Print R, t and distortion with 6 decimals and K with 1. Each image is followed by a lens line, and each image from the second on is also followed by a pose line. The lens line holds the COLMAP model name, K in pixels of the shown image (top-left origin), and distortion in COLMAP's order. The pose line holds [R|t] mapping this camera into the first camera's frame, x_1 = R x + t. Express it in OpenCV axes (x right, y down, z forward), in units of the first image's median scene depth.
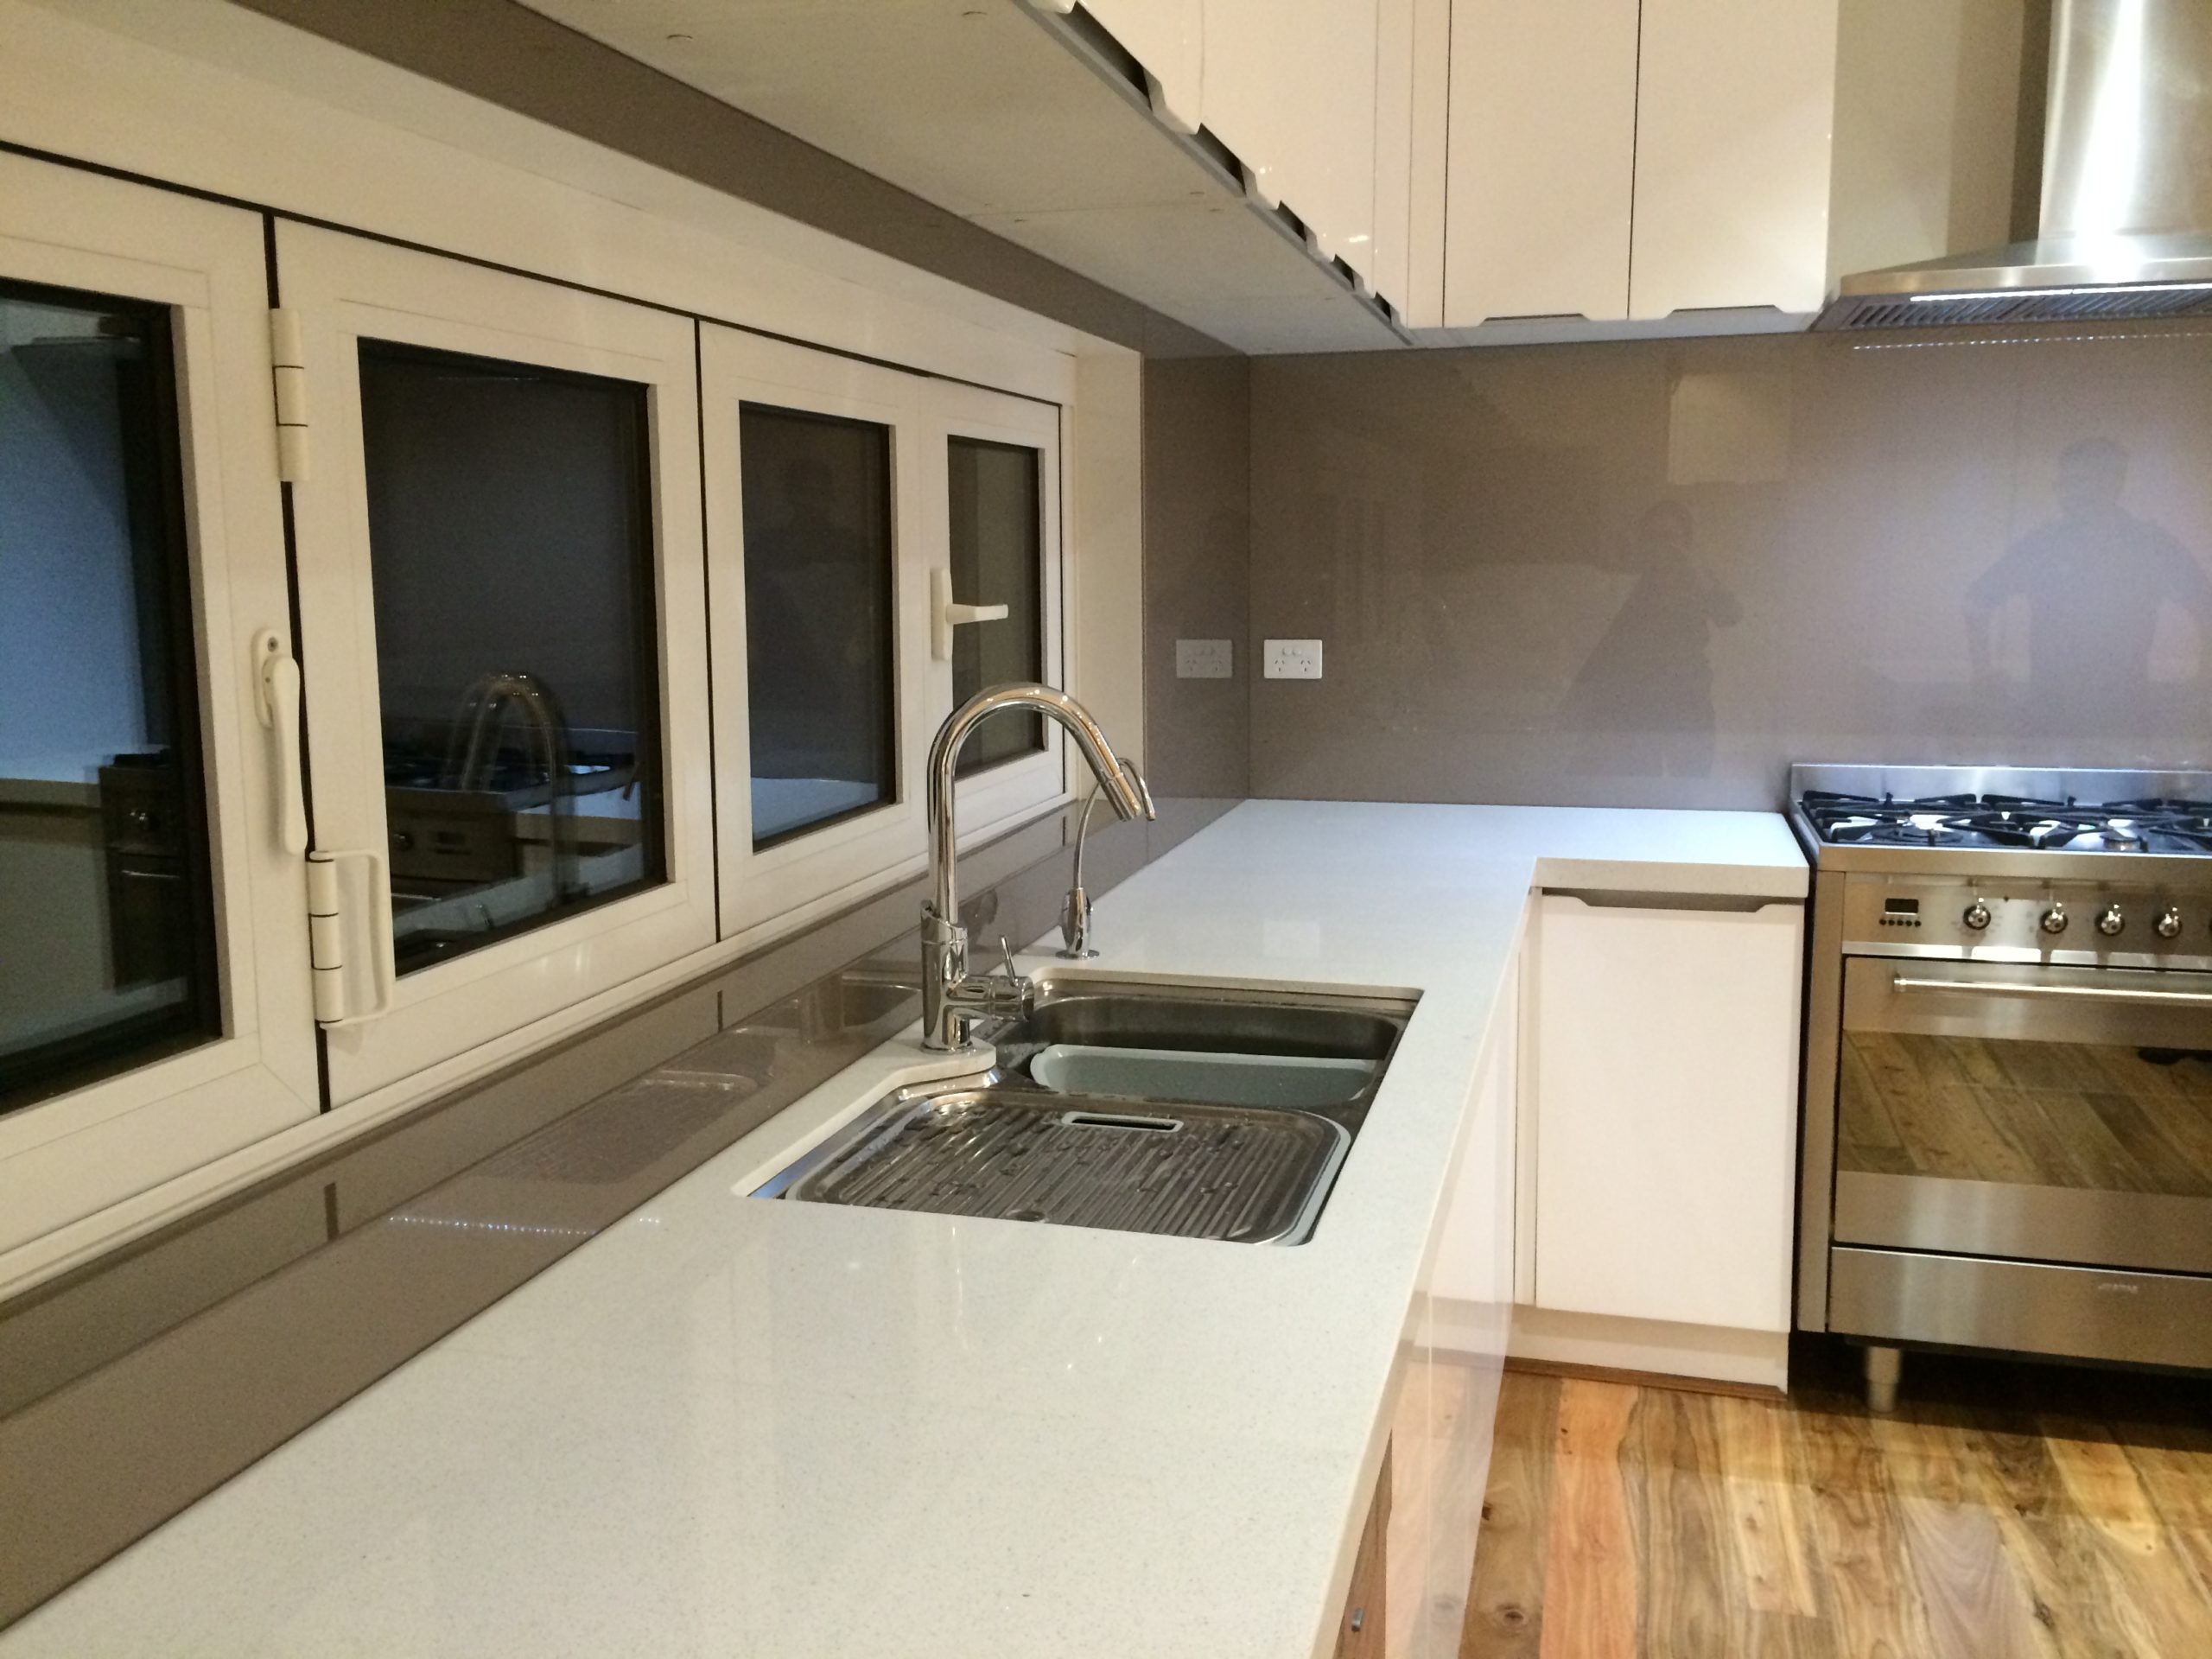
lens RADIAL K [[1891.1, 0, 1093.0], [0, 1891.1, 829.5], [0, 0, 1]] dist [0.078887, -0.102358]
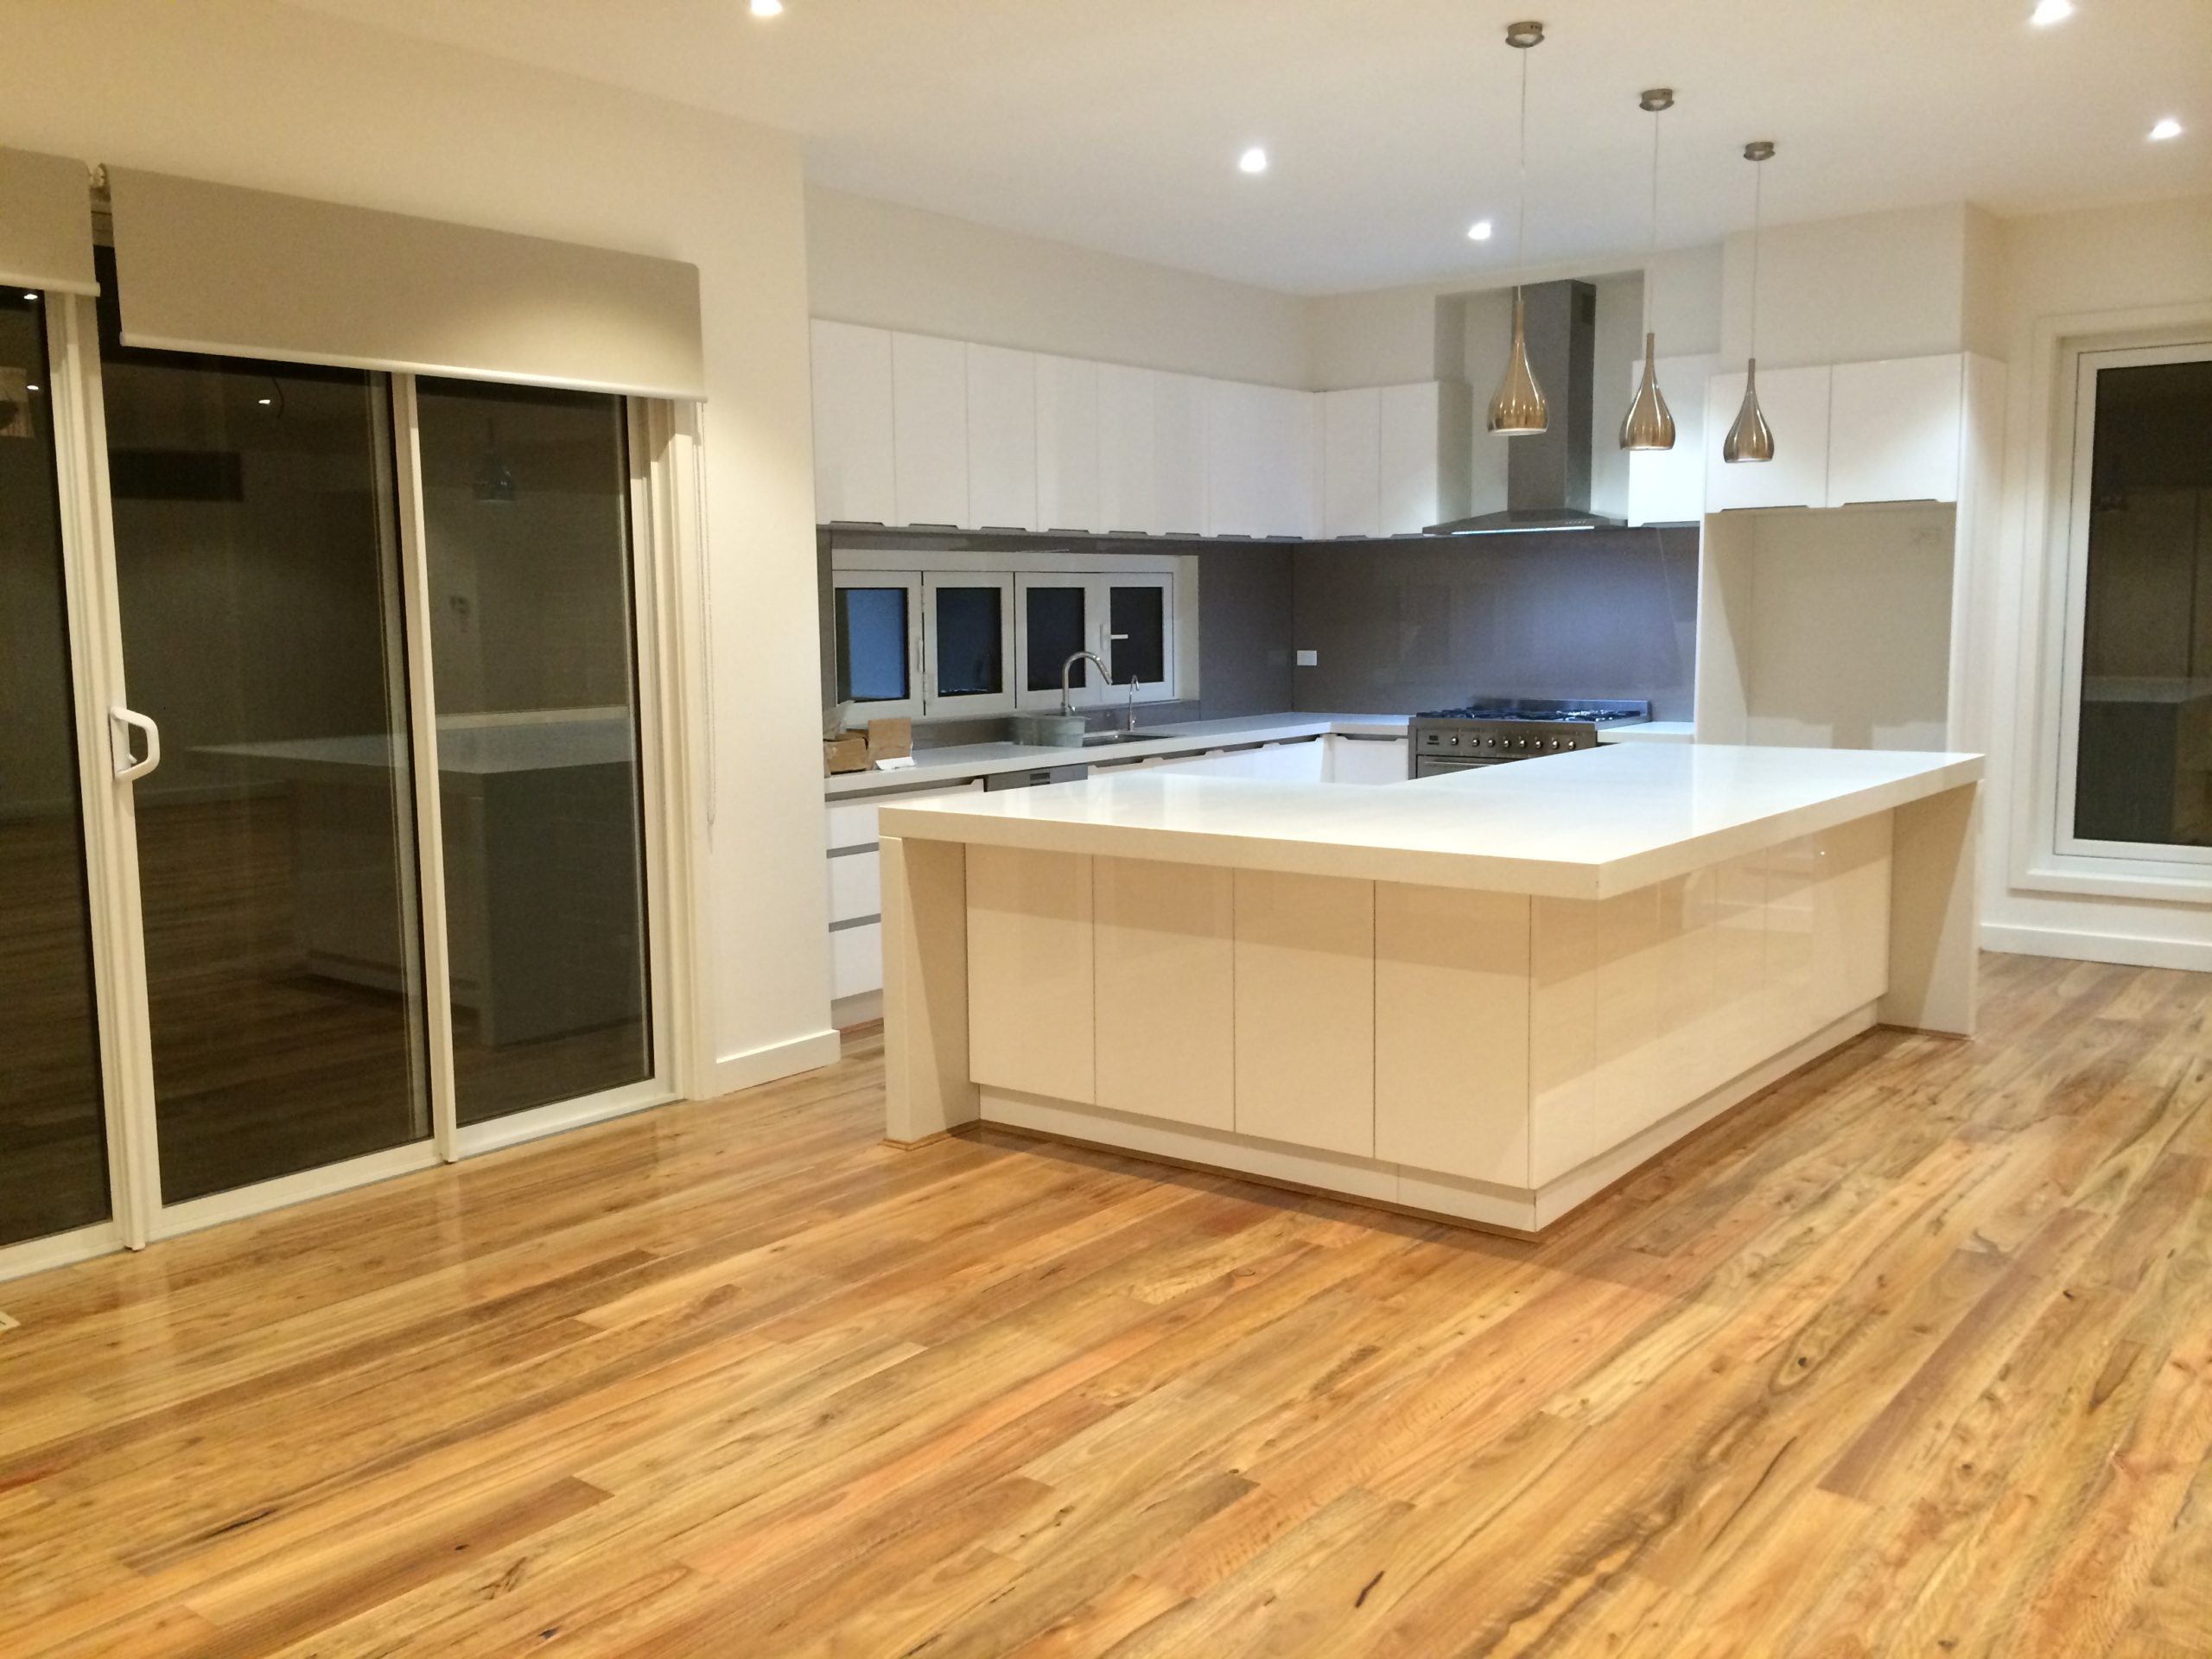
lens RADIAL K [[1891.1, 0, 1090.4], [0, 1891.1, 823.3], [0, 0, 1]] dist [0.078887, -0.102358]
pose [[0.921193, 0.041817, -0.386853, 1.026546], [-0.052512, 0.998474, -0.017115, 0.239784], [0.385547, 0.036080, 0.921983, -1.832543]]
